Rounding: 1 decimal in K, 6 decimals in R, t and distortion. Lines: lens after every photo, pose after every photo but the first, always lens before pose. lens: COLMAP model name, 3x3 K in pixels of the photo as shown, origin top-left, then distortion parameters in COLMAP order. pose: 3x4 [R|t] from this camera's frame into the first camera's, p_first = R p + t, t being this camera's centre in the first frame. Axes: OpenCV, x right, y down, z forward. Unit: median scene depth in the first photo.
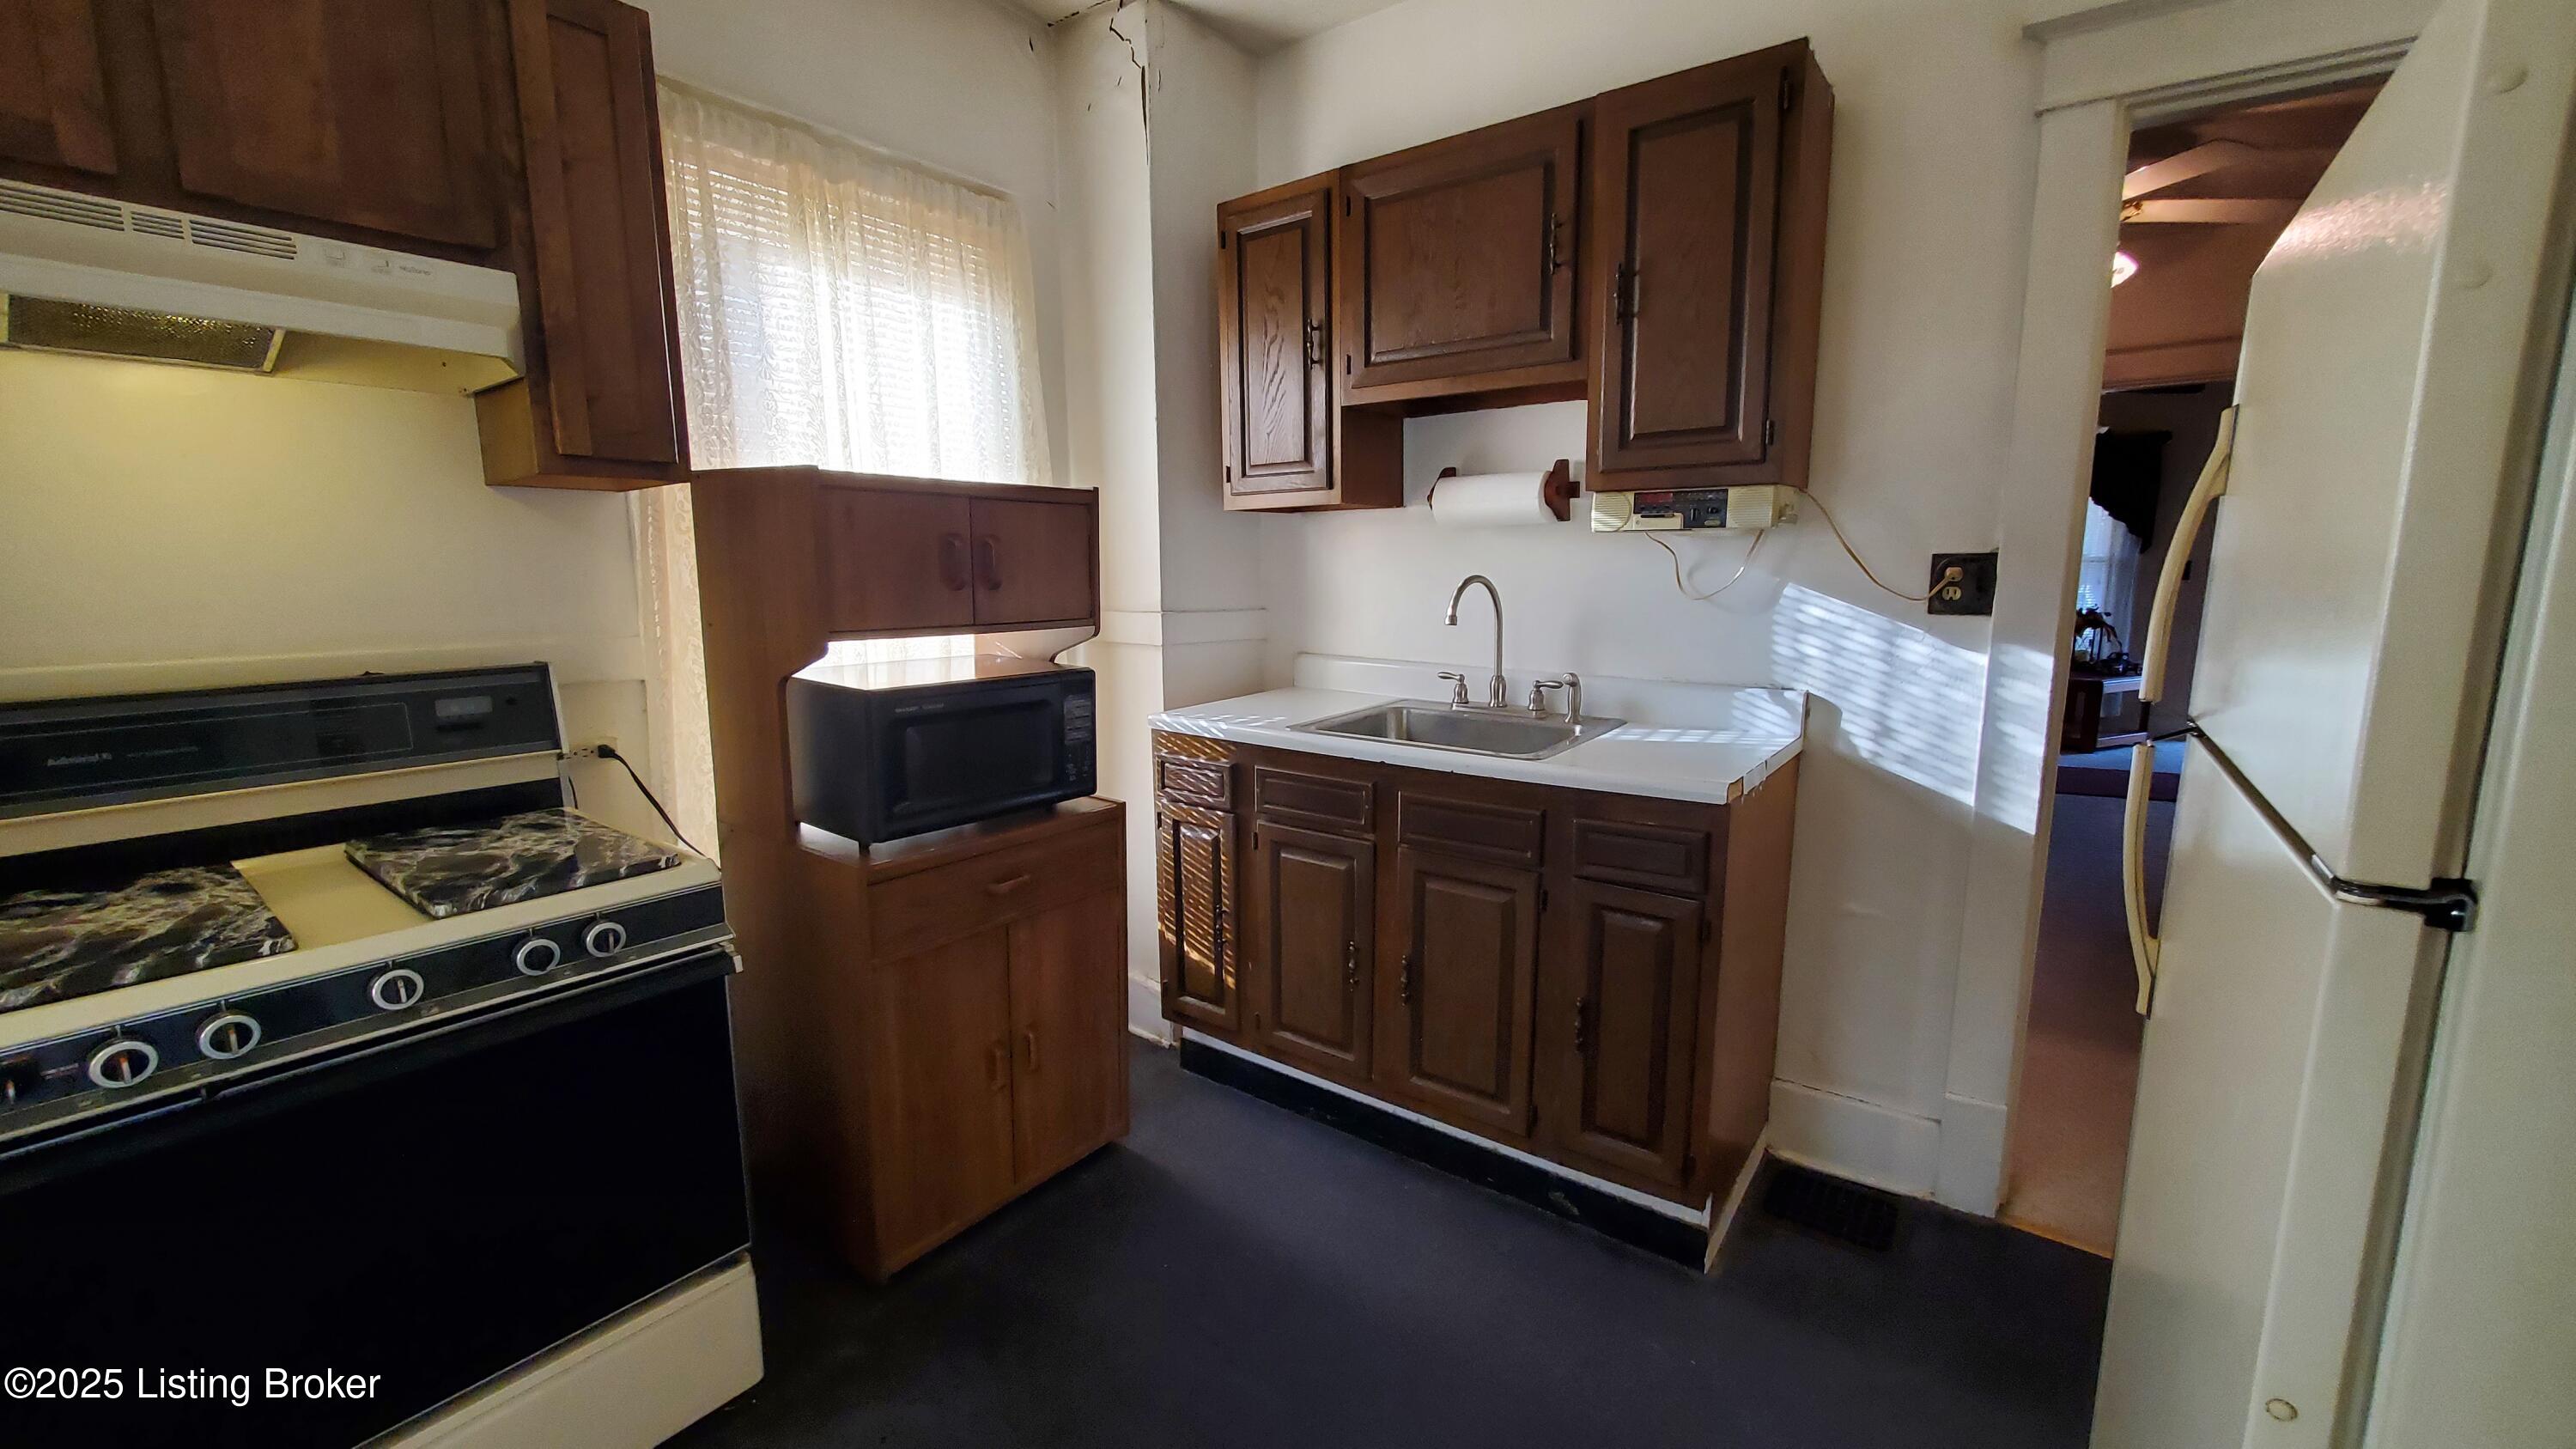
lens RADIAL K [[1018.2, 0, 1296.4], [0, 1018.2, 716.2], [0, 0, 1]] dist [-0.000145, -0.001259]
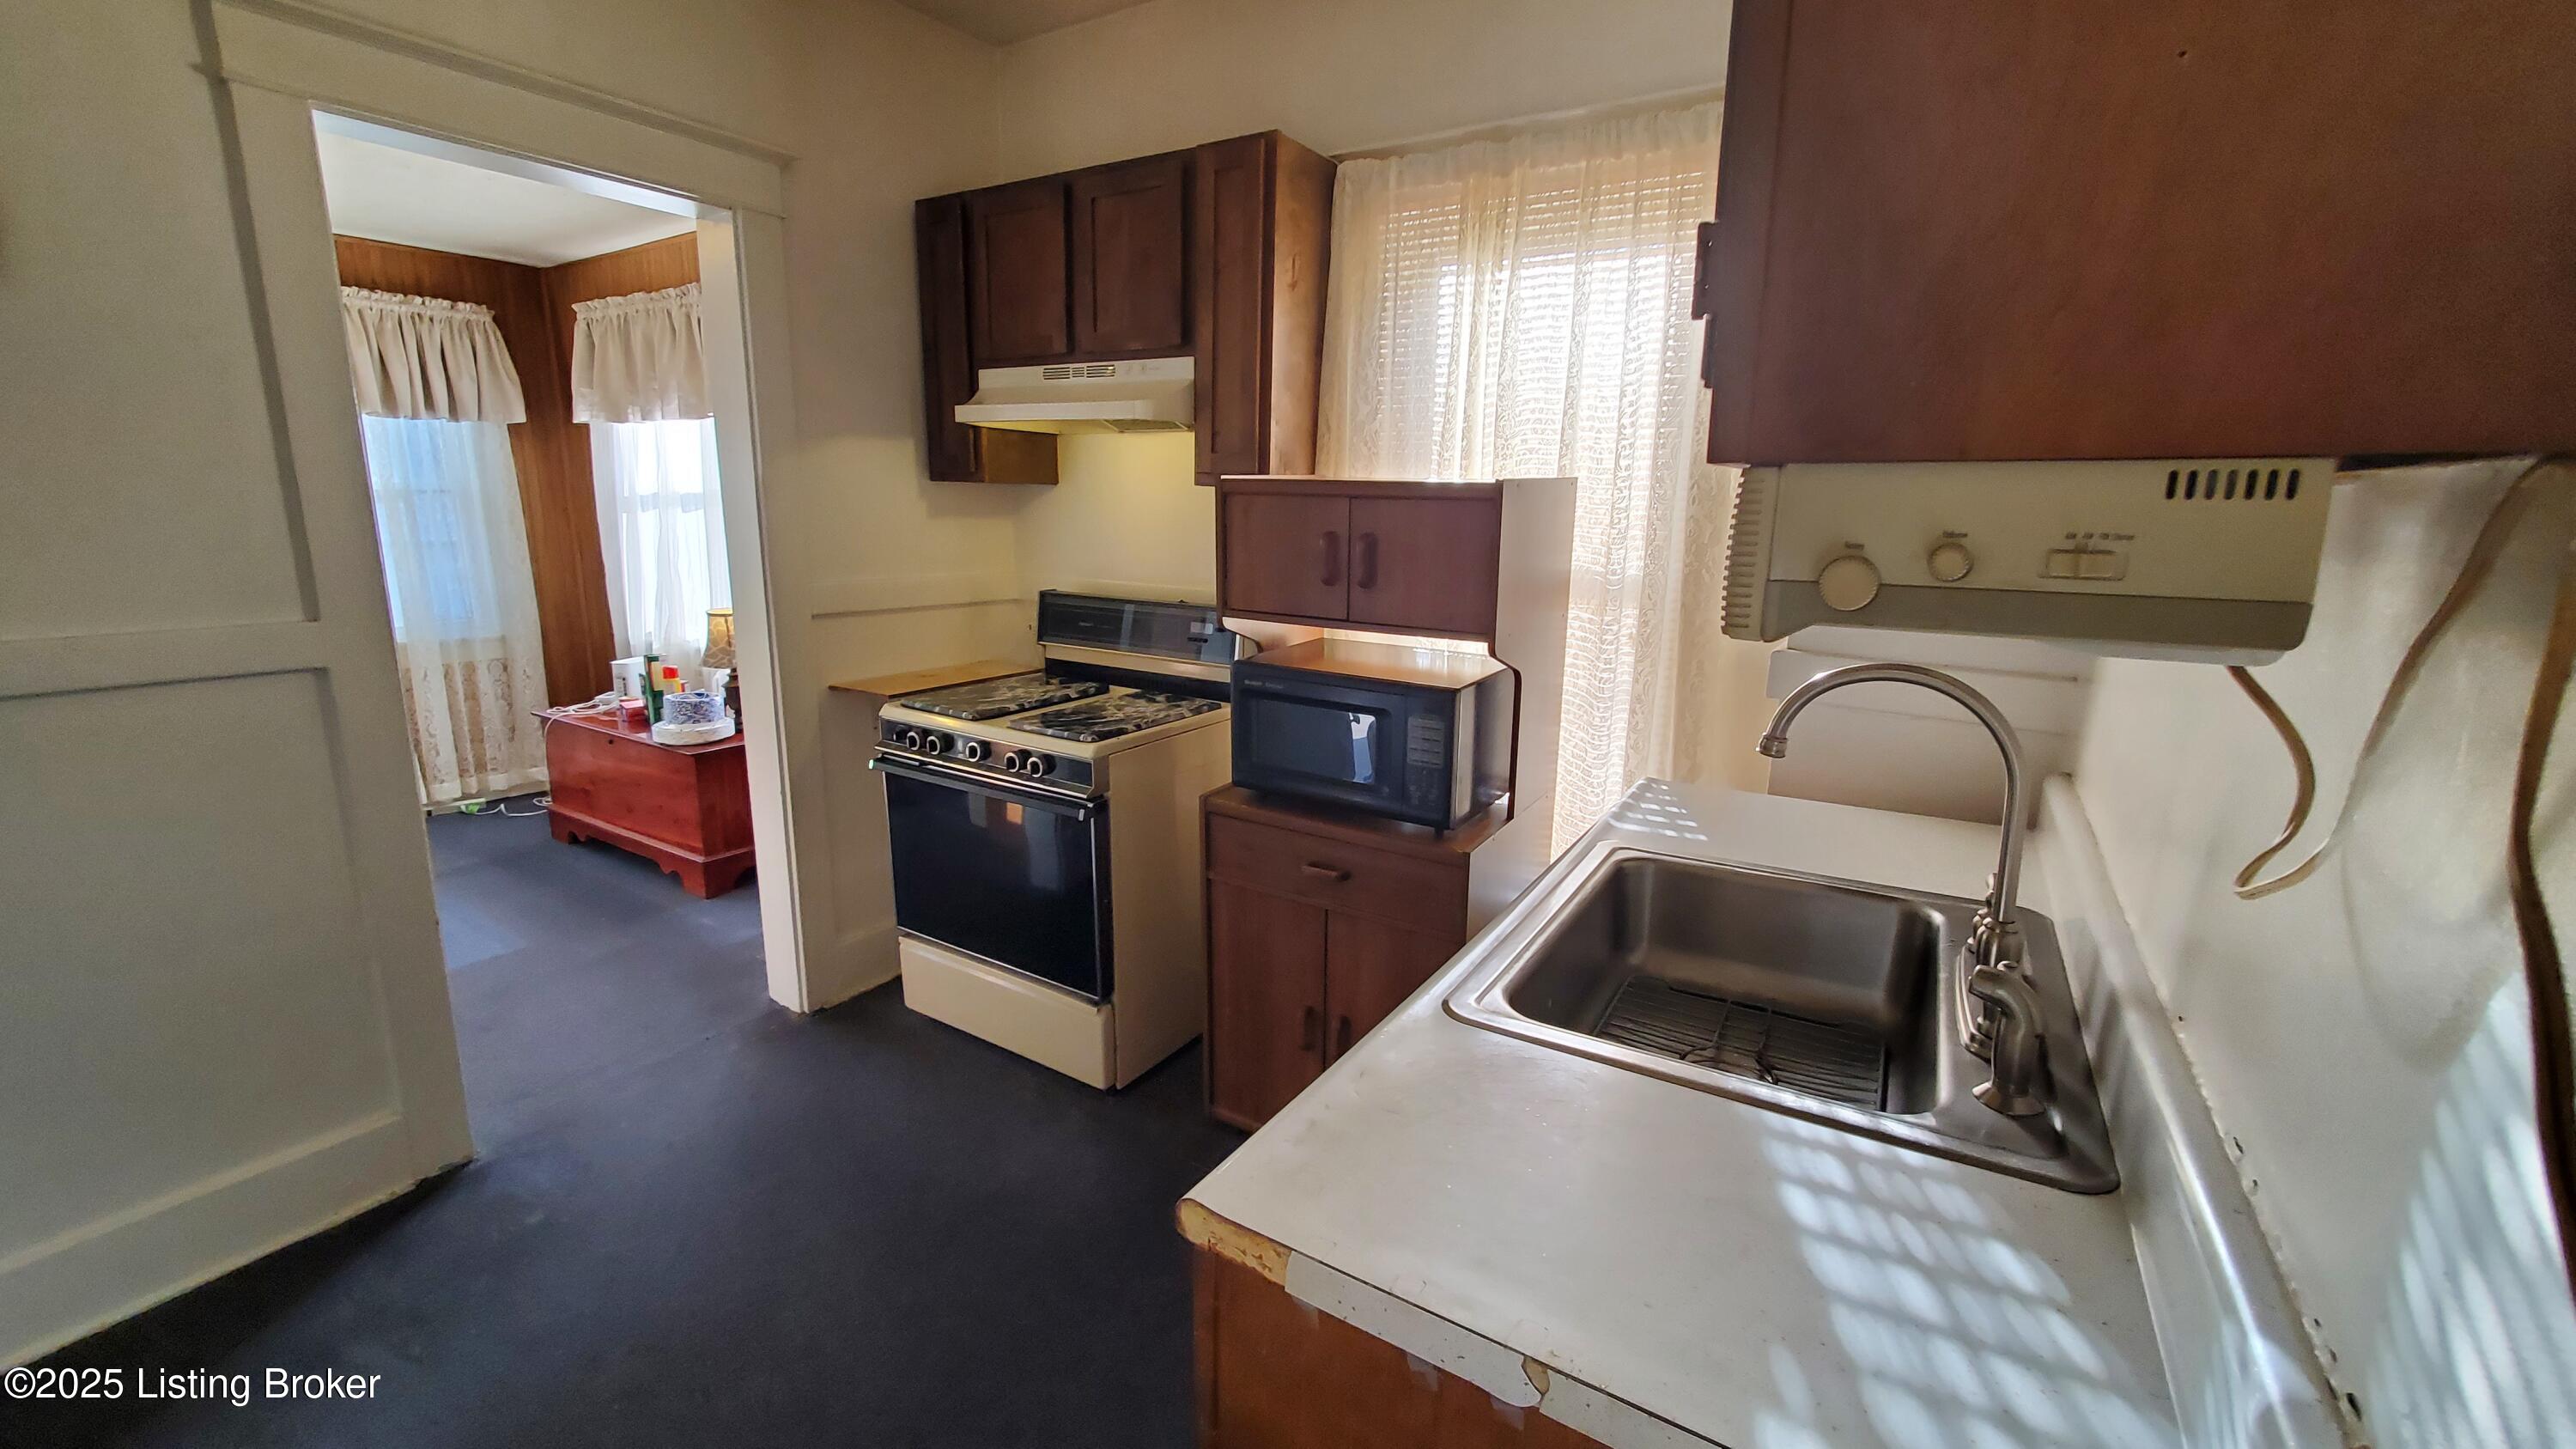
lens RADIAL K [[1018.2, 0, 1296.4], [0, 1018.2, 716.2], [0, 0, 1]] dist [-0.000145, -0.001259]
pose [[0.096375, 0.216636, -0.971484, 0.688031], [-0.167742, 0.965602, 0.198684, -0.189720], [0.981109, 0.143811, 0.129399, 0.817806]]
